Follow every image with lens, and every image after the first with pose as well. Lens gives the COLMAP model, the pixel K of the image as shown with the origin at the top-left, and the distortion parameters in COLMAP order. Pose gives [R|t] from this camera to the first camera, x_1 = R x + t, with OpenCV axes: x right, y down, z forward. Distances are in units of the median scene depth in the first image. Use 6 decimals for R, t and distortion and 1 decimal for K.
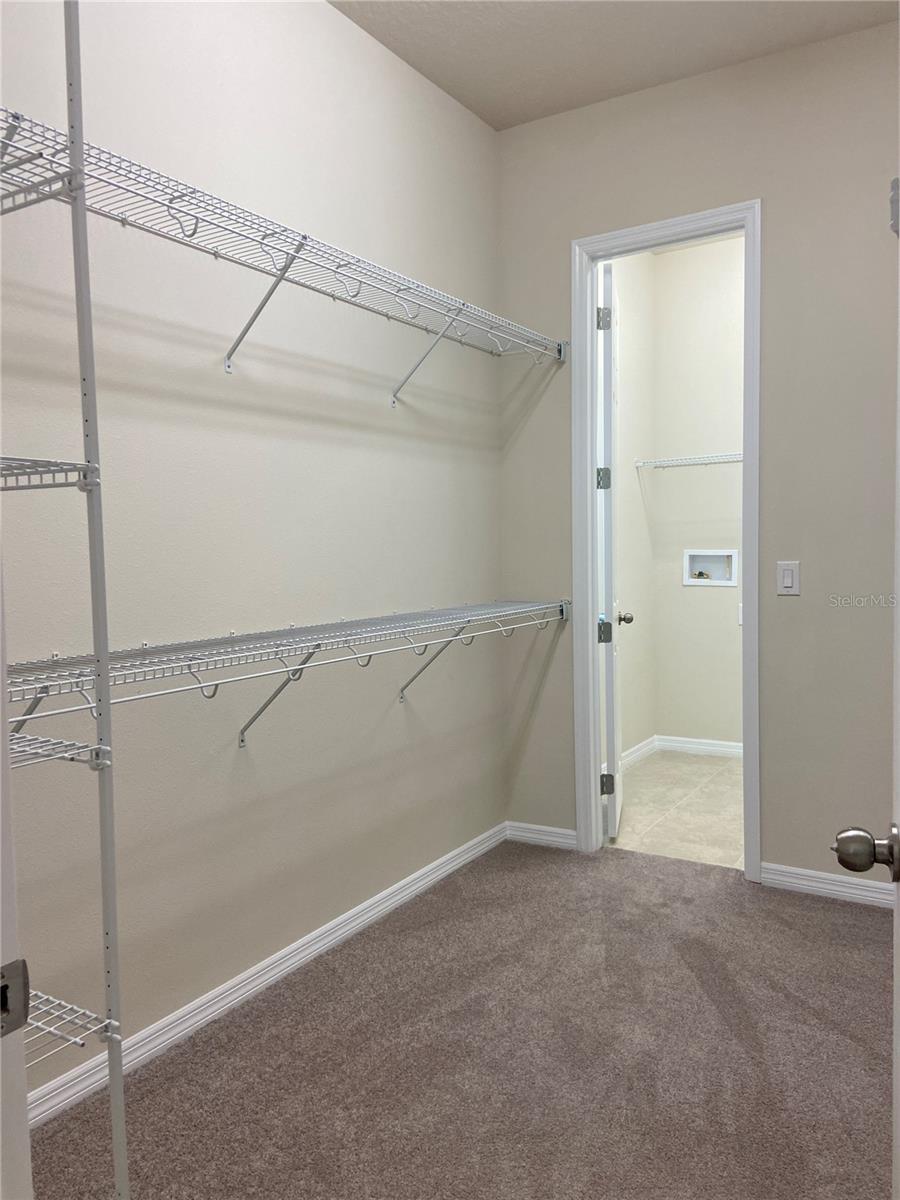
lens RADIAL K [[906.7, 0, 452.0], [0, 906.7, 601.9], [0, 0, 1]] dist [0.086481, -0.042271]
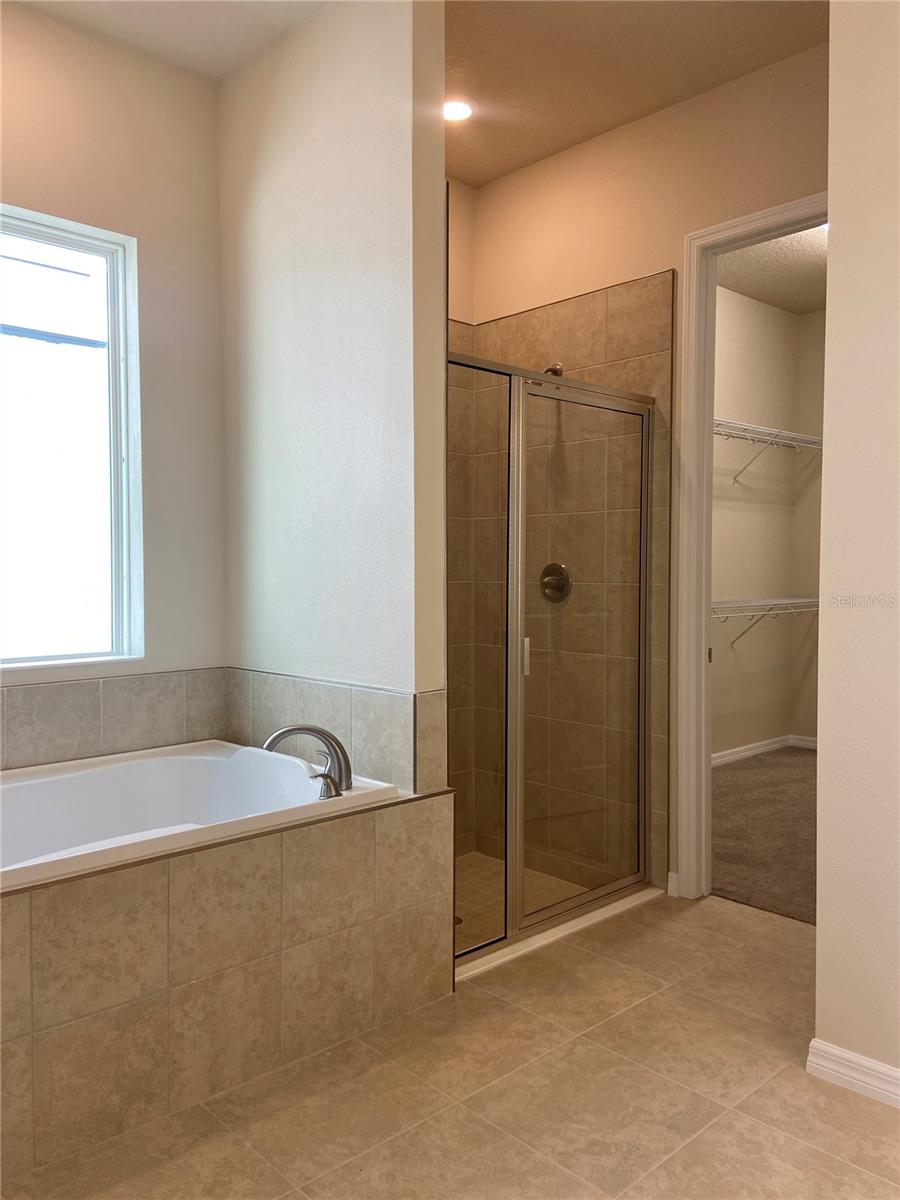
lens RADIAL K [[906.7, 0, 444.5], [0, 906.7, 599.6], [0, 0, 1]] dist [0.086481, -0.042271]
pose [[0.964053, 0.029052, -0.264116, -0.126126], [-0.032153, 0.999455, -0.007427, 0.043493], [0.263757, 0.015652, 0.964462, -0.865098]]
